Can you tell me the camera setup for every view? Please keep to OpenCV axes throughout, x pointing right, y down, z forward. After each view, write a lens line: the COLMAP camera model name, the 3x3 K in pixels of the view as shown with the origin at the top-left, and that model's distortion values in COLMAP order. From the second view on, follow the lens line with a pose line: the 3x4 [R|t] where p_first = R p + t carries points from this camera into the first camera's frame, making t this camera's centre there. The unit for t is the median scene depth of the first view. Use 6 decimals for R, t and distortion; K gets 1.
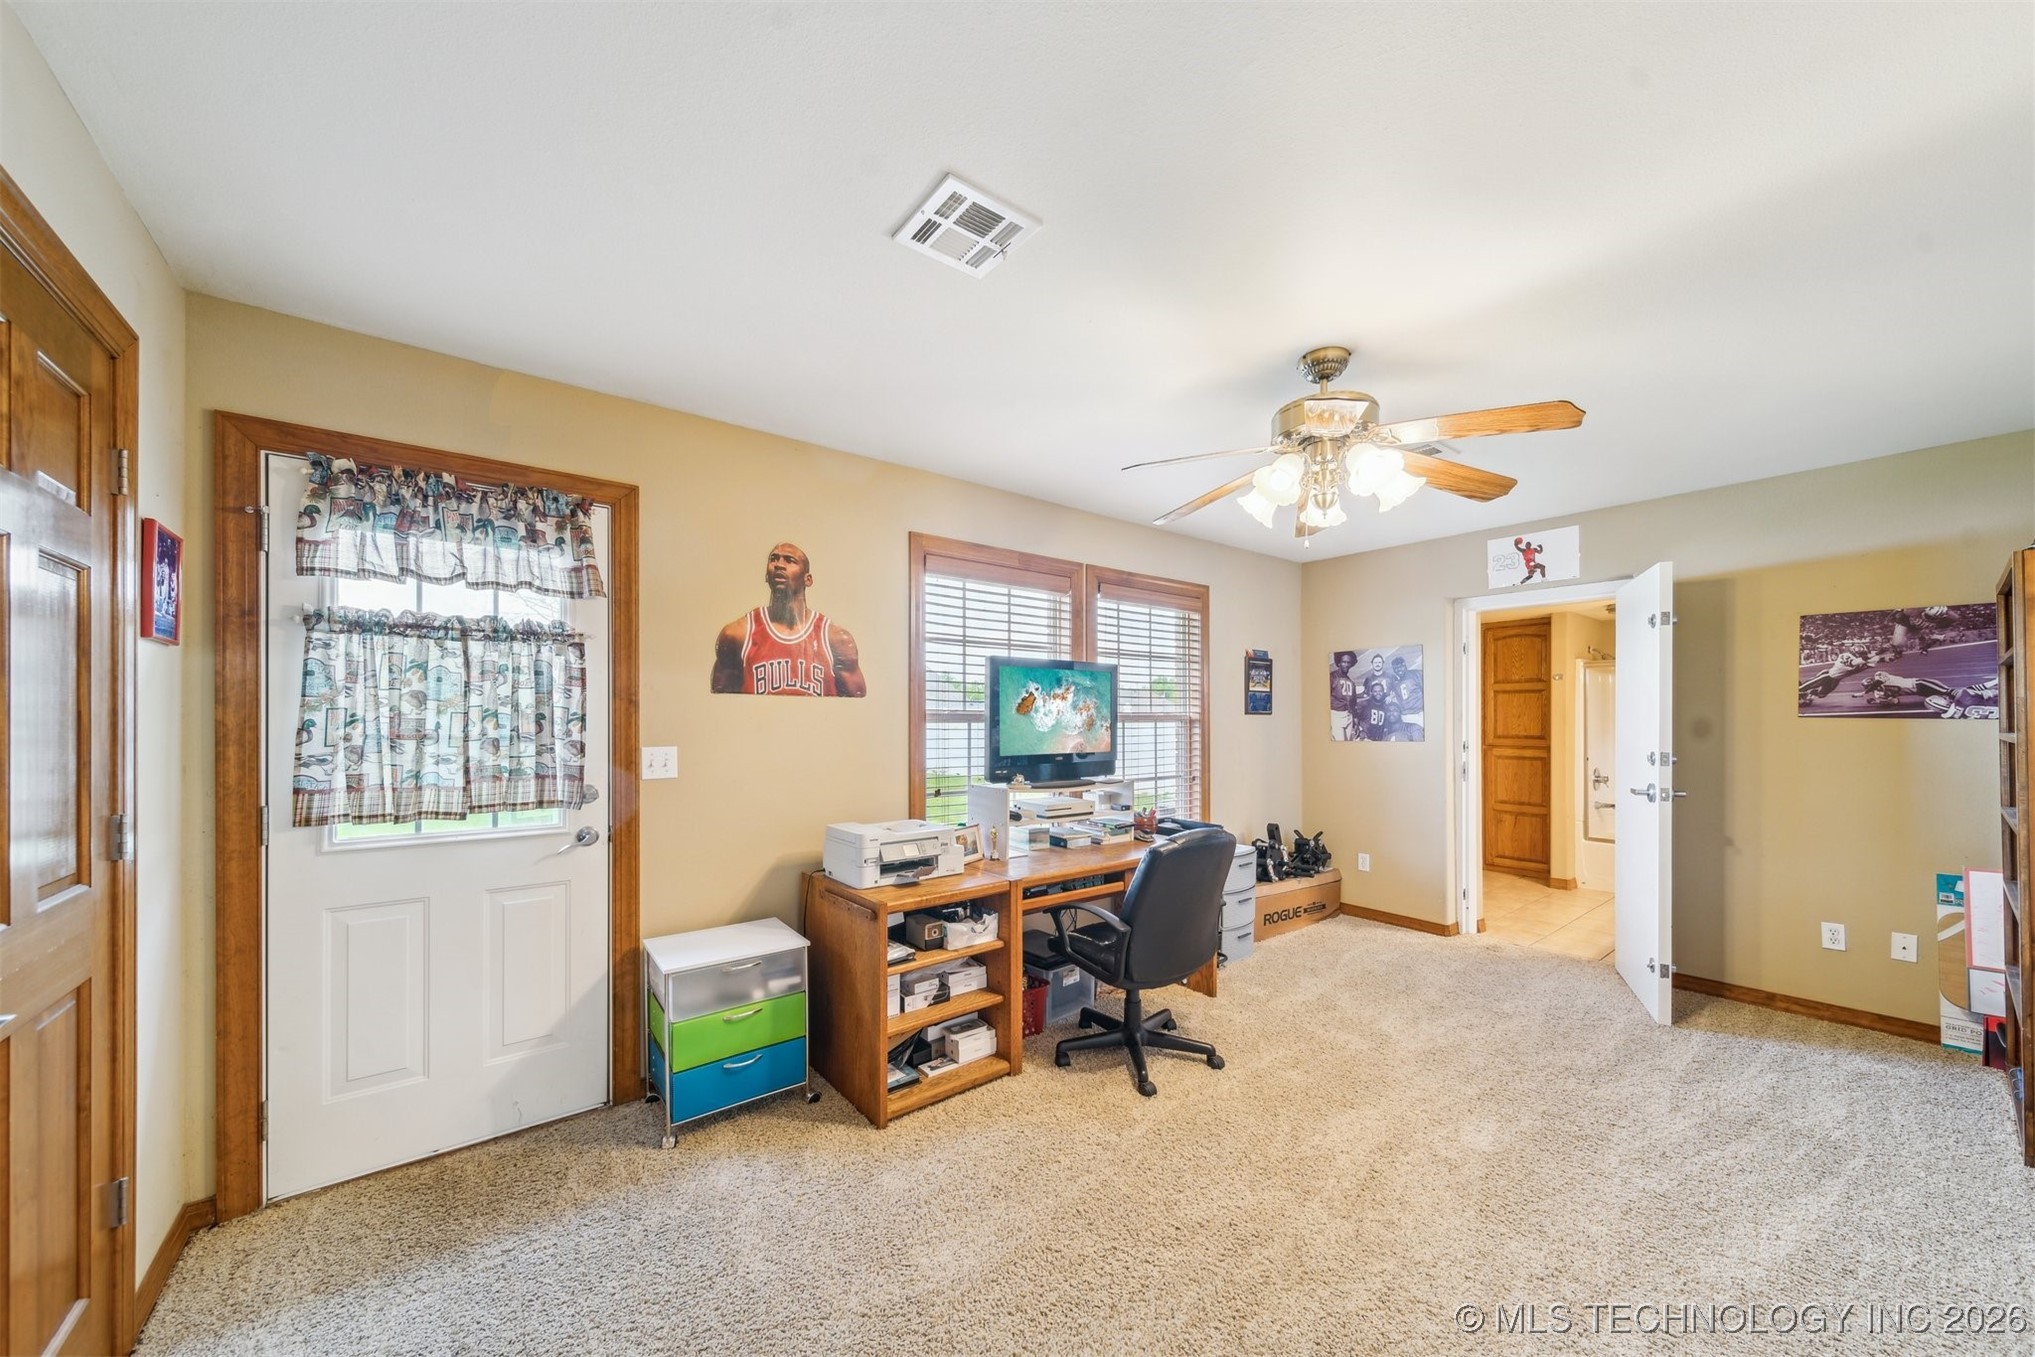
lens RADIAL K [[715.6, 0, 1022.4], [0, 715.6, 708.6], [0, 0, 1]] dist [0.003623, -0.000059]
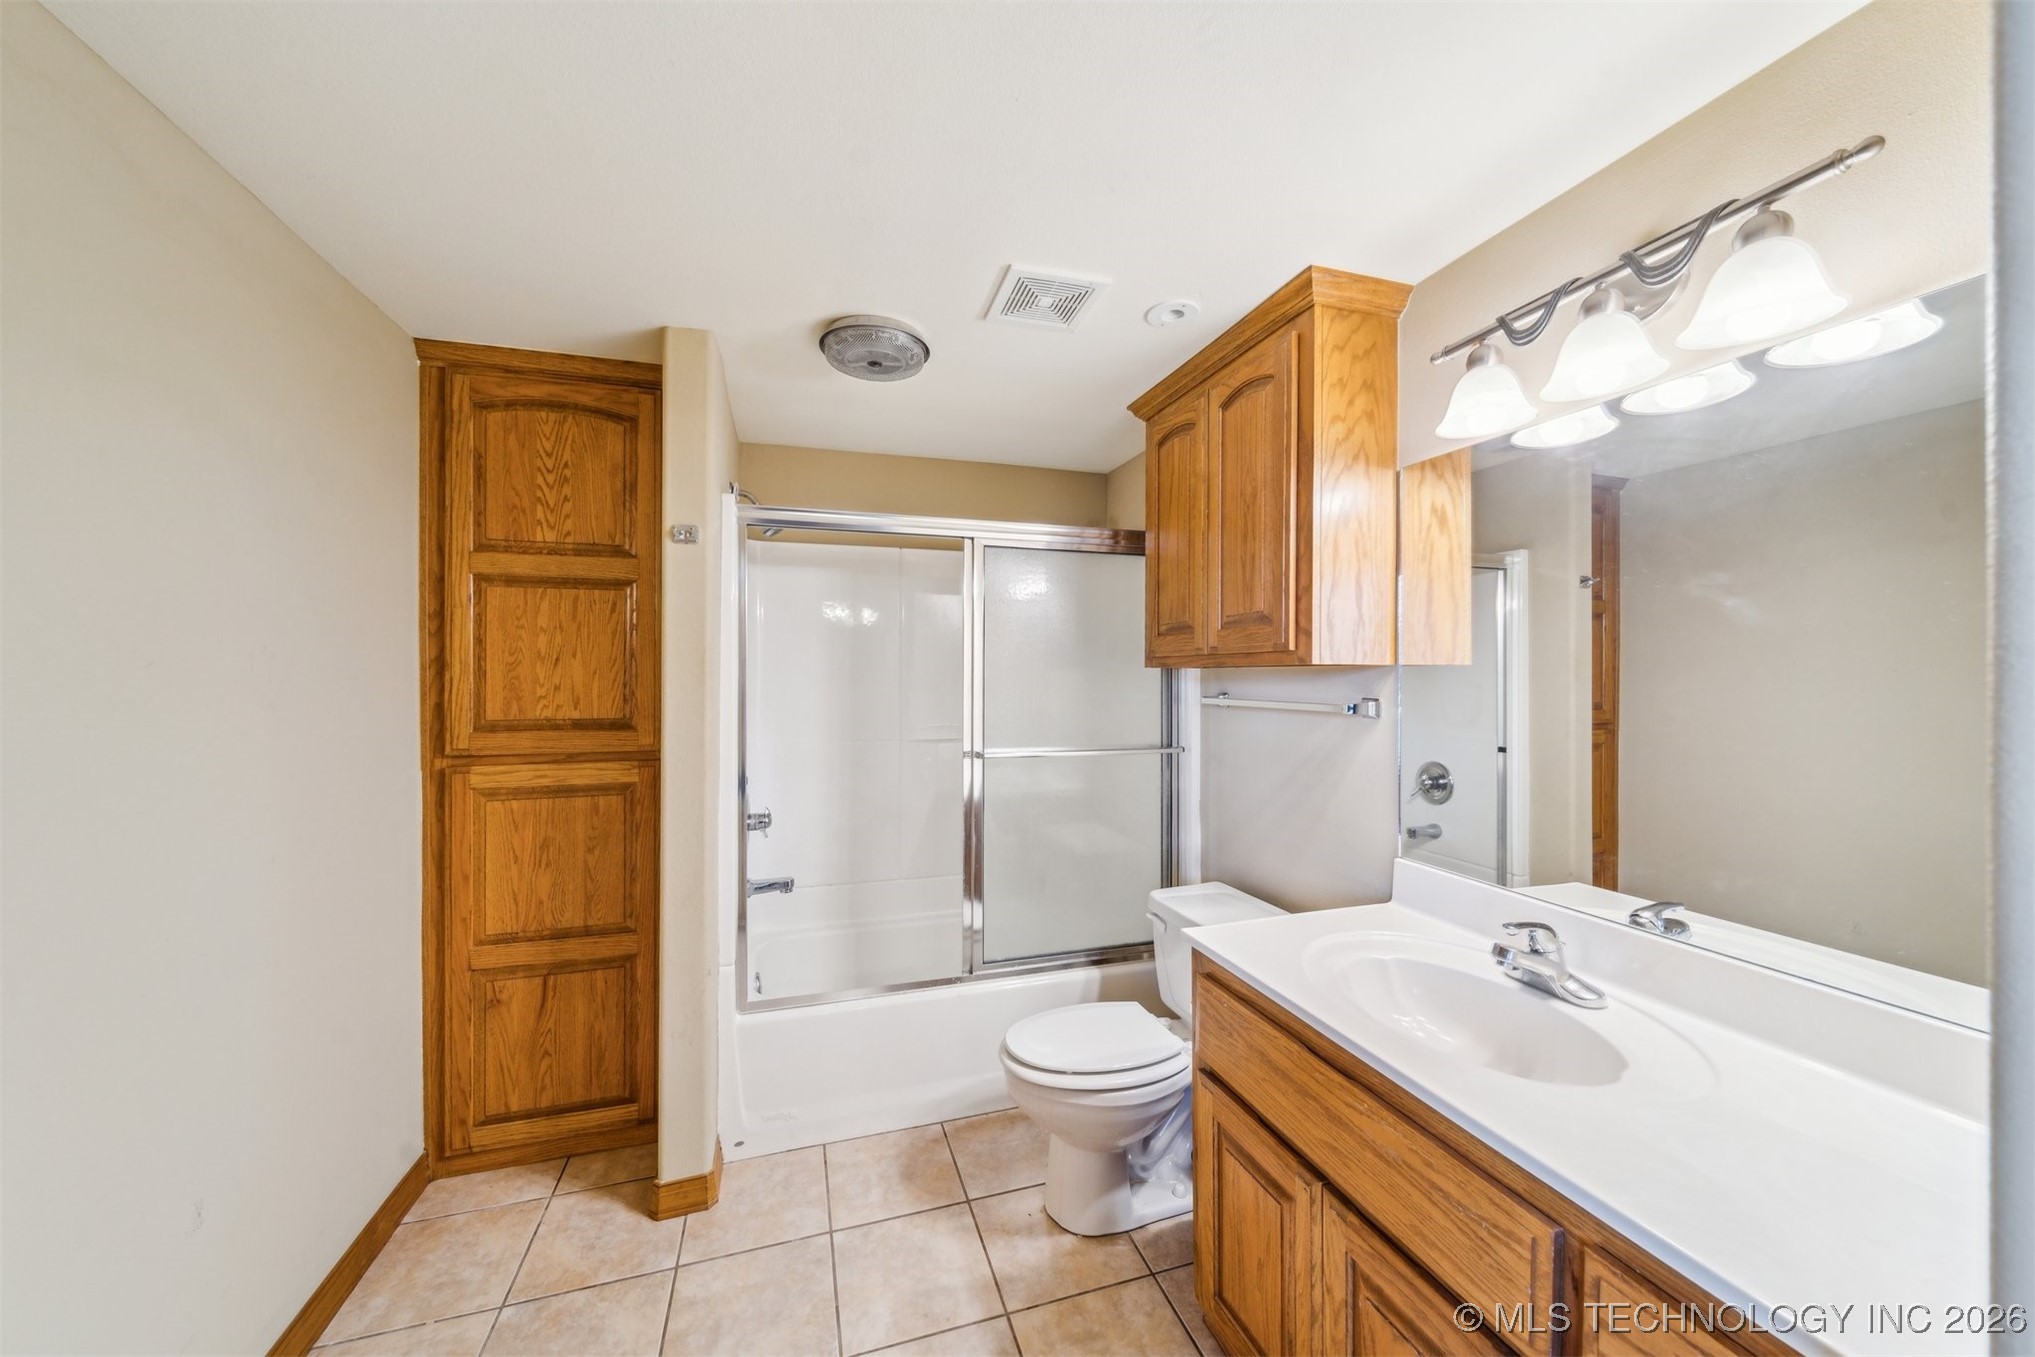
lens RADIAL K [[715.6, 0, 1024.2], [0, 715.6, 677.7], [0, 0, 1]] dist [0.003623, -0.000059]
pose [[0.352997, 0.008506, 0.935586, 0.474225], [-0.000701, 0.999961, -0.008826, 0.021145], [-0.935624, 0.002459, 0.352990, 0.701798]]
